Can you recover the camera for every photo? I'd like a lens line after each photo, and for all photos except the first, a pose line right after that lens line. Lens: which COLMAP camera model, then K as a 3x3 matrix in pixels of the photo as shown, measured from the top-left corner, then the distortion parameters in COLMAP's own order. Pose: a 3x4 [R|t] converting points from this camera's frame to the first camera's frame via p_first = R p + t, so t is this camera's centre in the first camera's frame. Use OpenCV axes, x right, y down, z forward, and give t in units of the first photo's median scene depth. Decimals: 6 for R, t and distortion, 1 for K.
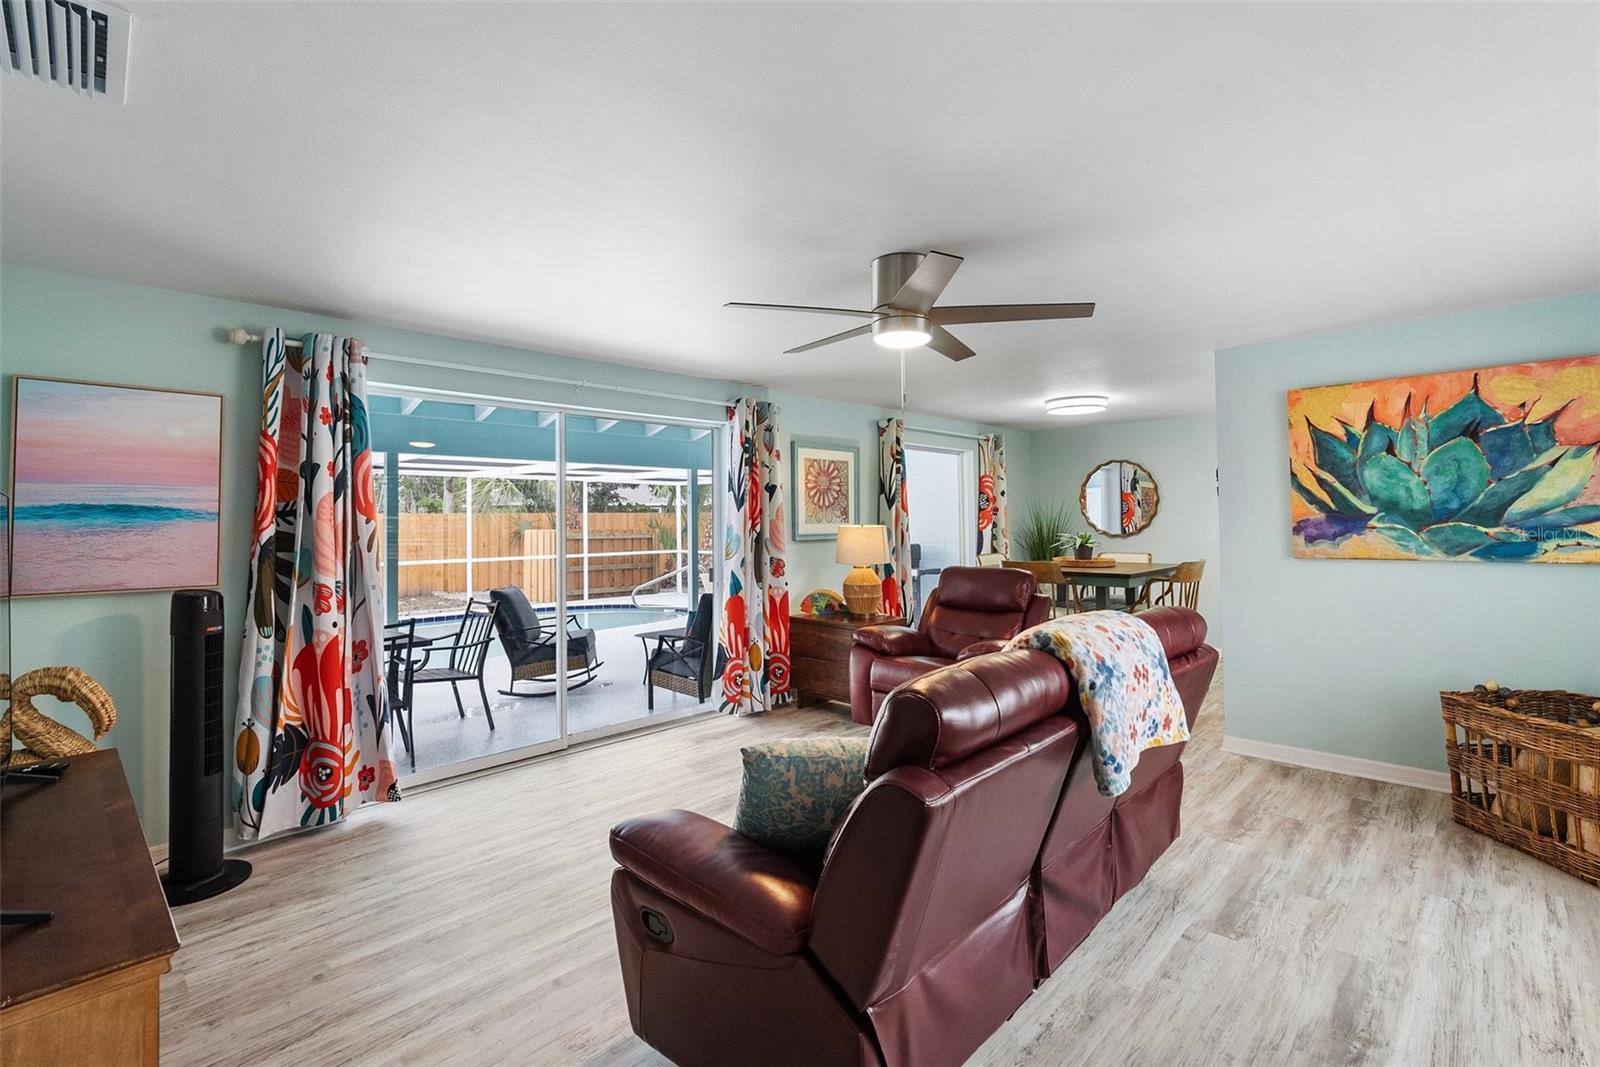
lens RADIAL K [[700.5, 0, 799.7], [0, 700.5, 522.5], [0, 0, 1]] dist [-0.005176, 0.001190]
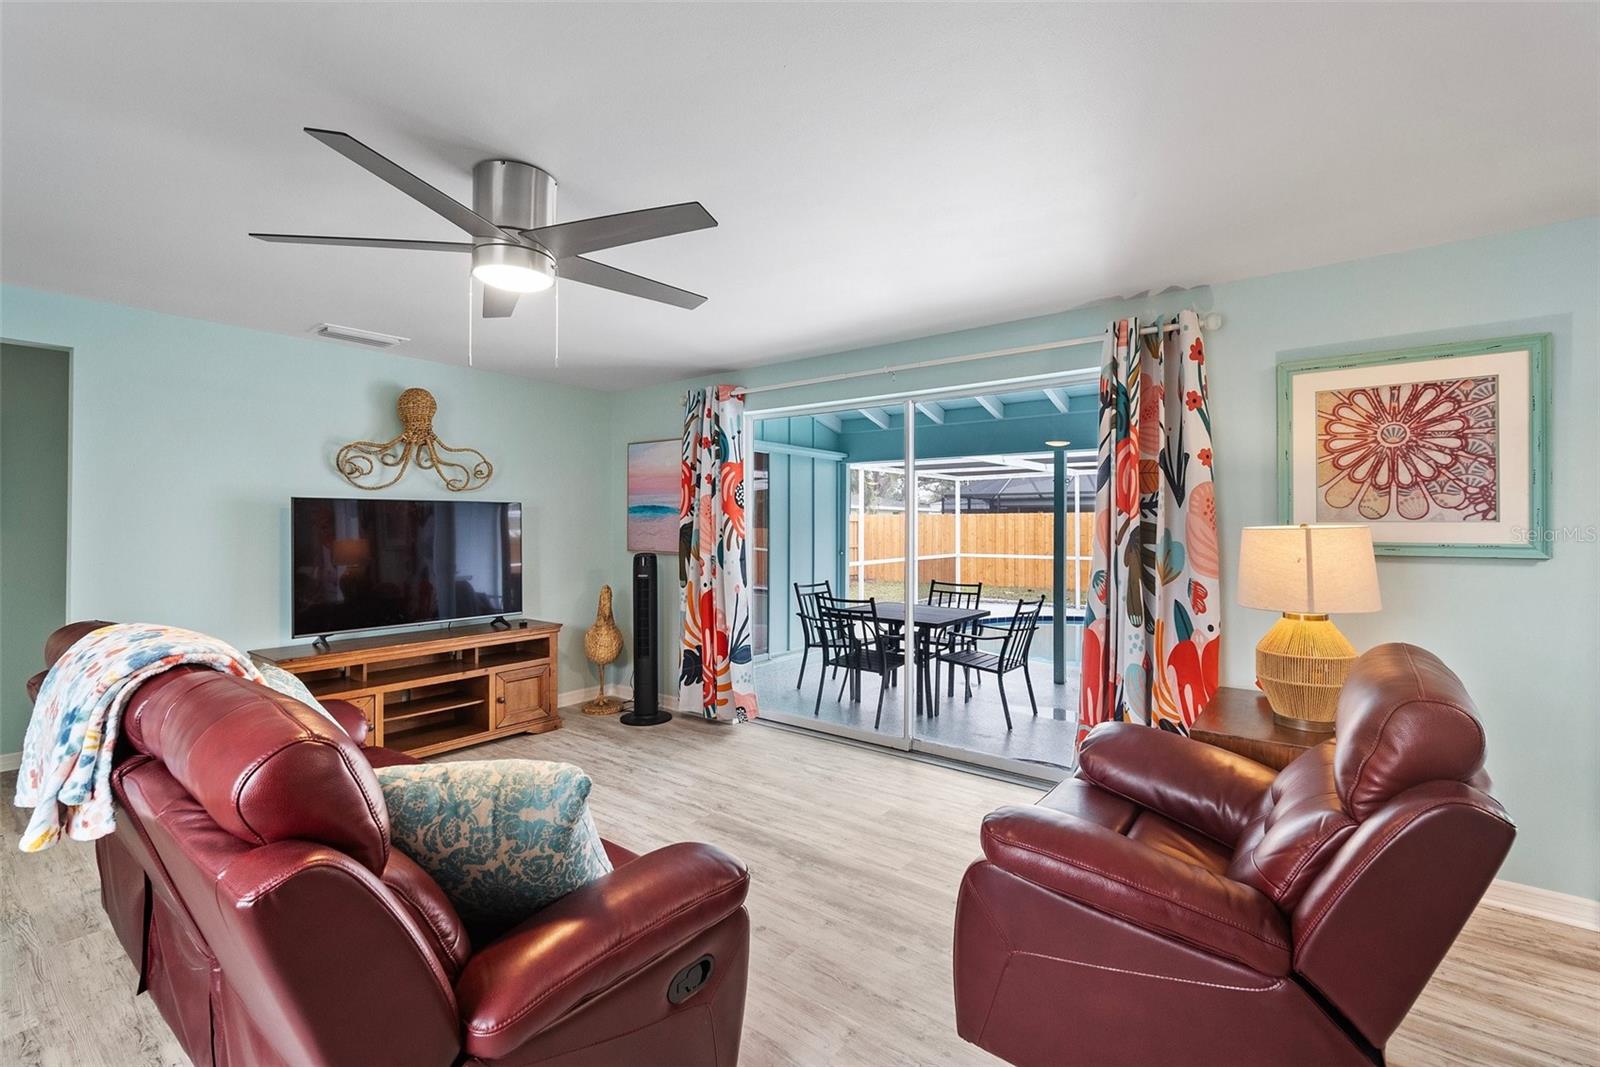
lens RADIAL K [[723.2, 0, 767.3], [0, 723.2, 519.9], [0, 0, 1]] dist [-0.002452, 0.000161]
pose [[0.101978, 0.005198, -0.994773, 0.851698], [-0.008144, 0.999957, 0.004390, 0.001915], [0.994753, 0.007654, 0.102016, 0.974112]]
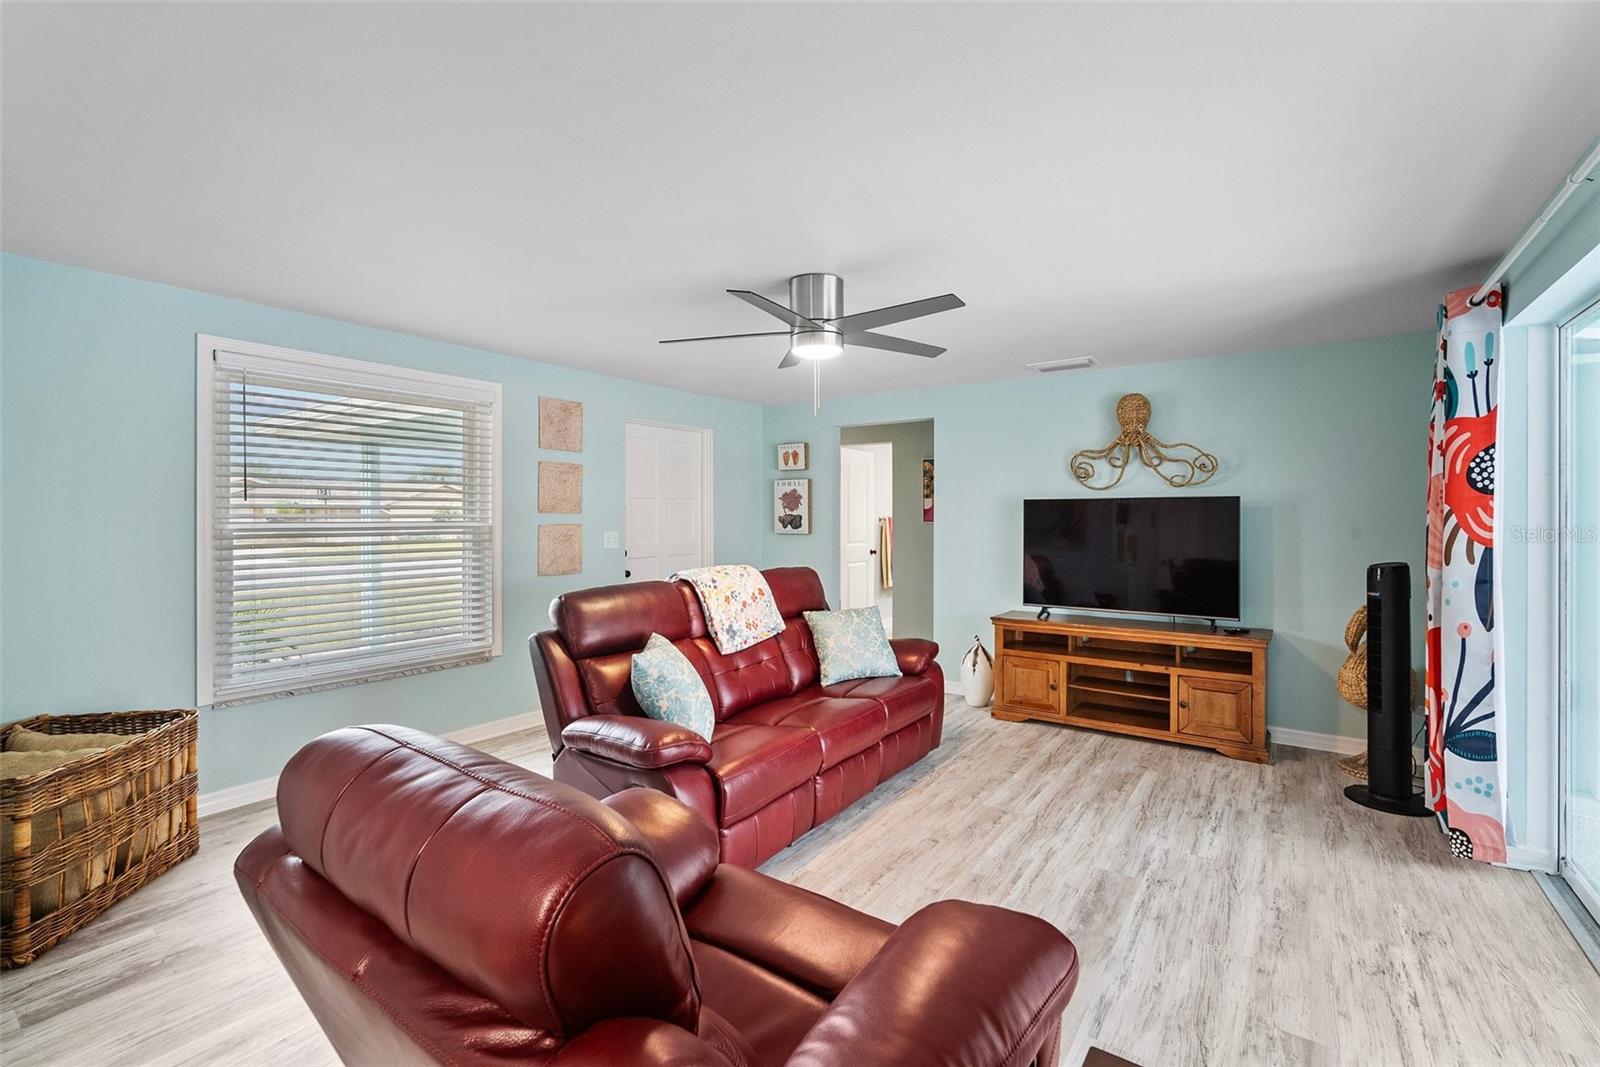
lens RADIAL K [[700.5, 0, 799.7], [0, 700.5, 522.5], [0, 0, 1]] dist [-0.005176, 0.001190]
pose [[-0.987866, 0.012265, -0.154824, 0.298751], [0.009772, 0.999810, 0.016853, -0.003378], [0.155001, 0.015136, -0.987798, 1.773339]]
